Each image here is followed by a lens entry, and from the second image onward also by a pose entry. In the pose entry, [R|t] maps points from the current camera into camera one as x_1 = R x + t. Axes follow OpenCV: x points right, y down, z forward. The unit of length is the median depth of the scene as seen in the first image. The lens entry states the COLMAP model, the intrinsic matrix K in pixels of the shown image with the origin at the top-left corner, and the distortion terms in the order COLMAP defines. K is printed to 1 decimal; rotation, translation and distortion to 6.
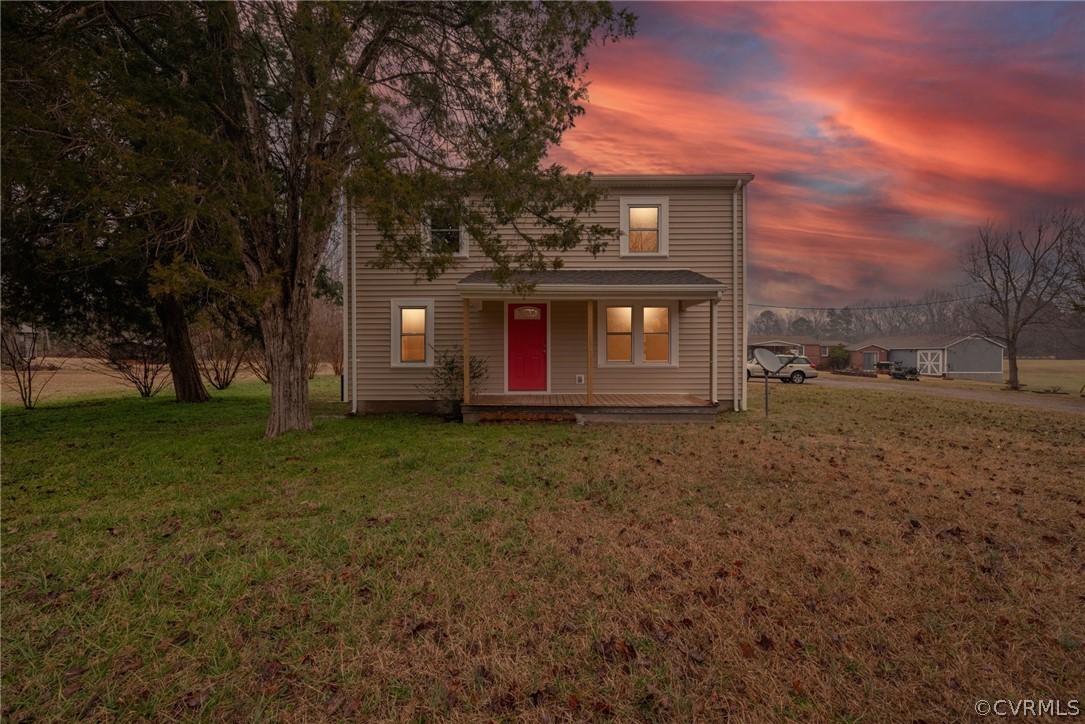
lens RADIAL K [[432.5, 0, 540.9], [0, 432.5, 356.3], [0, 0, 1]] dist [-0.000373, -0.000335]
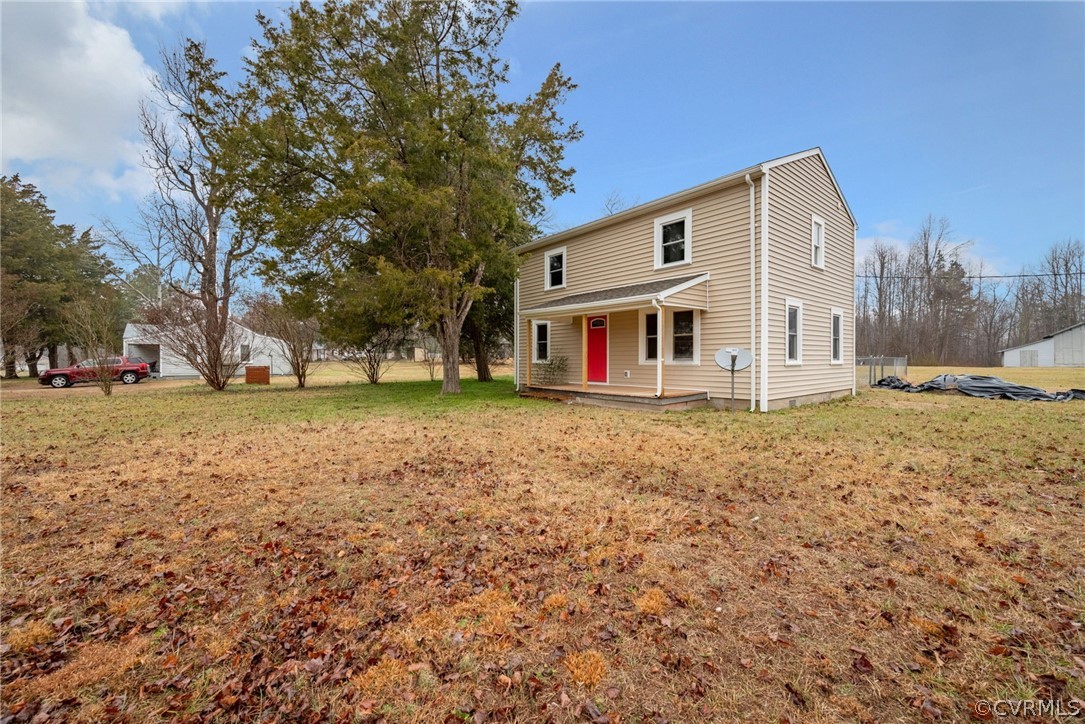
lens RADIAL K [[432.5, 0, 540.9], [0, 432.5, 356.3], [0, 0, 1]] dist [-0.000373, -0.000335]
pose [[0.642704, -0.004856, -0.766099, 0.883210], [0.002946, 0.999988, -0.003867, 0.005873], [0.766109, 0.000228, 0.642711, 0.013159]]
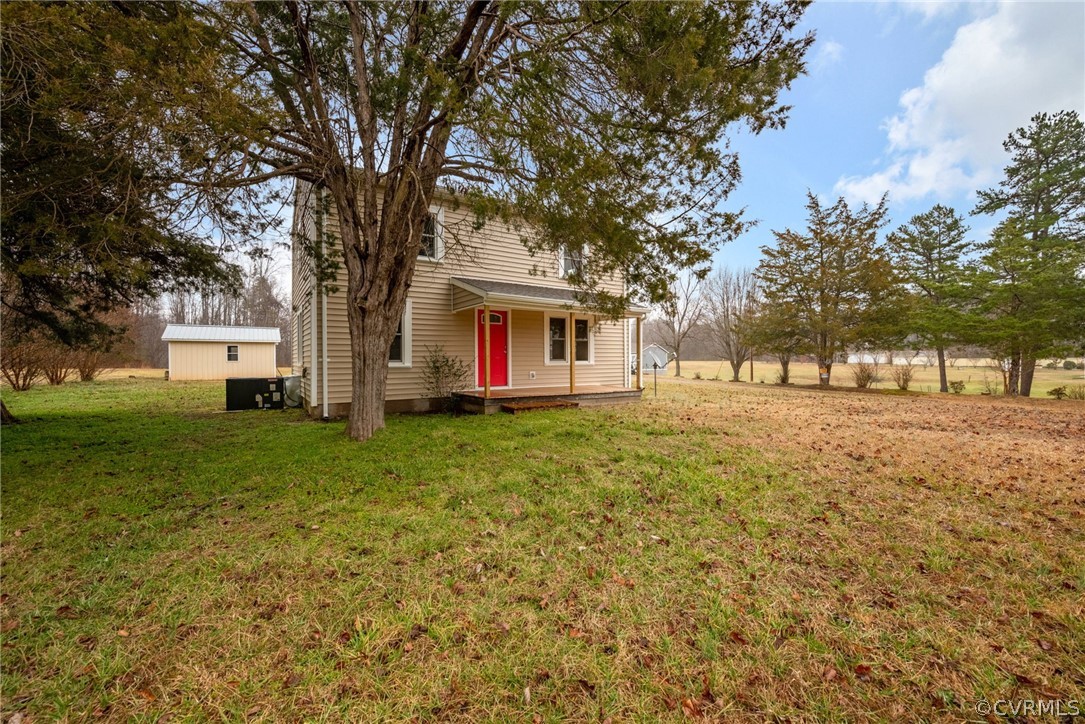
lens RADIAL K [[436.7, 0, 542.5], [0, 436.7, 362.0], [0, 0, 1]] dist [0.000369, 0.000015]
pose [[0.826276, -0.003300, 0.563255, -0.577957], [-0.001996, 0.999959, 0.008786, 0.004893], [-0.563261, -0.008384, 0.826236, -0.031463]]
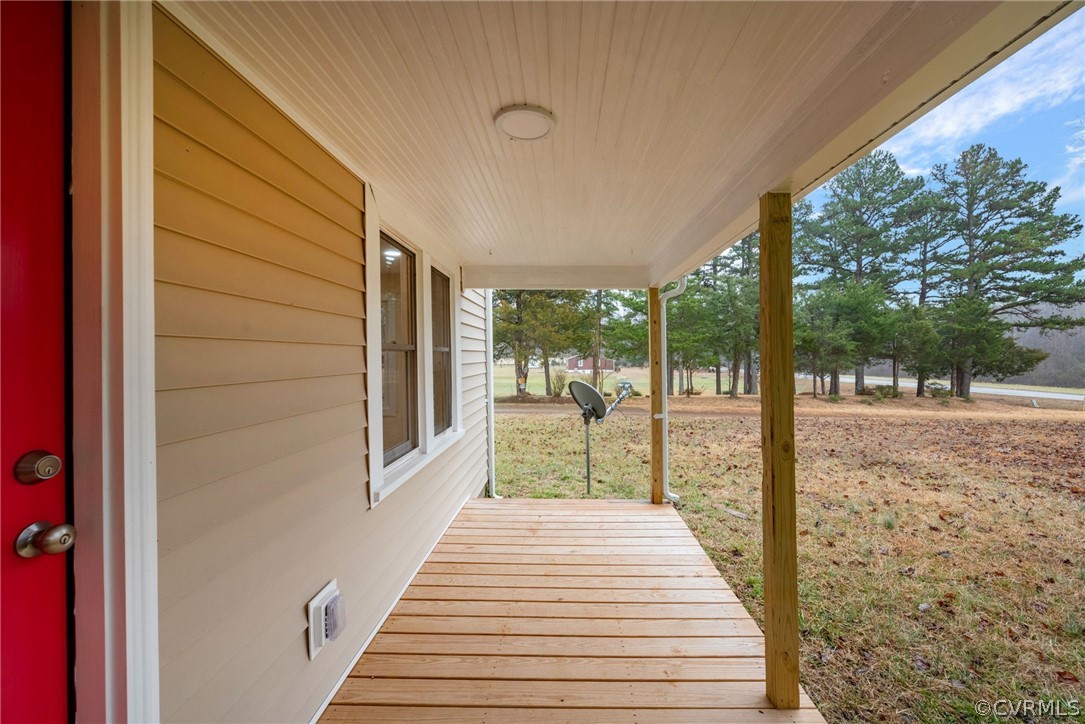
lens RADIAL K [[432.5, 0, 540.9], [0, 432.5, 356.3], [0, 0, 1]] dist [-0.000373, -0.000335]
pose [[0.008528, 0.006107, 0.999945, -0.073059], [0.002819, 0.999977, -0.006131, -0.044358], [-0.999960, 0.002871, 0.008511, 0.914199]]
